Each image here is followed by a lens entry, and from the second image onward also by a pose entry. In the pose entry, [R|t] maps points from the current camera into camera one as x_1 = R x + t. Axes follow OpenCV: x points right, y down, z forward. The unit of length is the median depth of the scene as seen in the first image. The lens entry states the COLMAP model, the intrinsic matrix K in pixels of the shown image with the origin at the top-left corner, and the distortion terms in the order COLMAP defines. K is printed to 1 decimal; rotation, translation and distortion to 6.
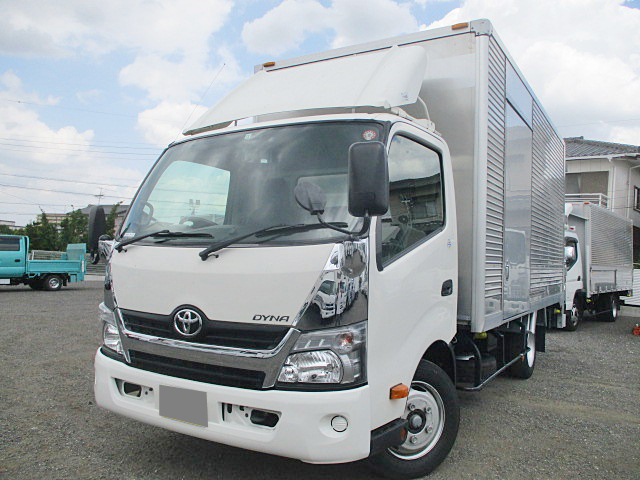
lens RADIAL K [[540.1, 0, 320.0], [0, 540.1, 240.0], [0, 0, 1]] dist [-0.022463, 0.000535]
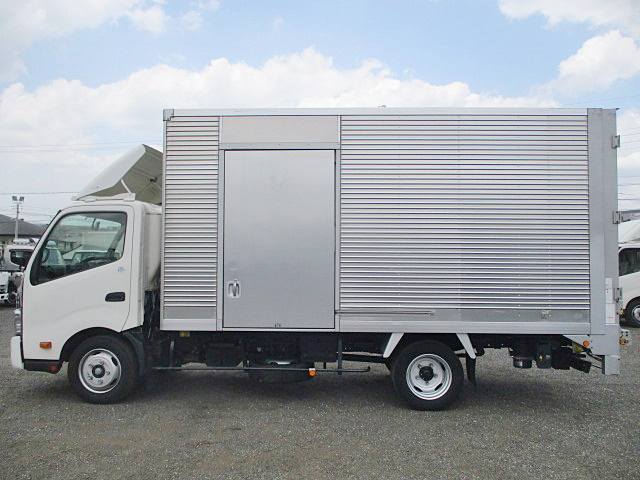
lens RADIAL K [[540.1, 0, 320.0], [0, 540.1, 240.0], [0, 0, 1]] dist [-0.022463, 0.000535]
pose [[0.493050, -0.058745, -0.868015, 3.315115], [0.047171, 0.998055, -0.040752, 0.022091], [0.868721, -0.020852, 0.494862, 1.240837]]
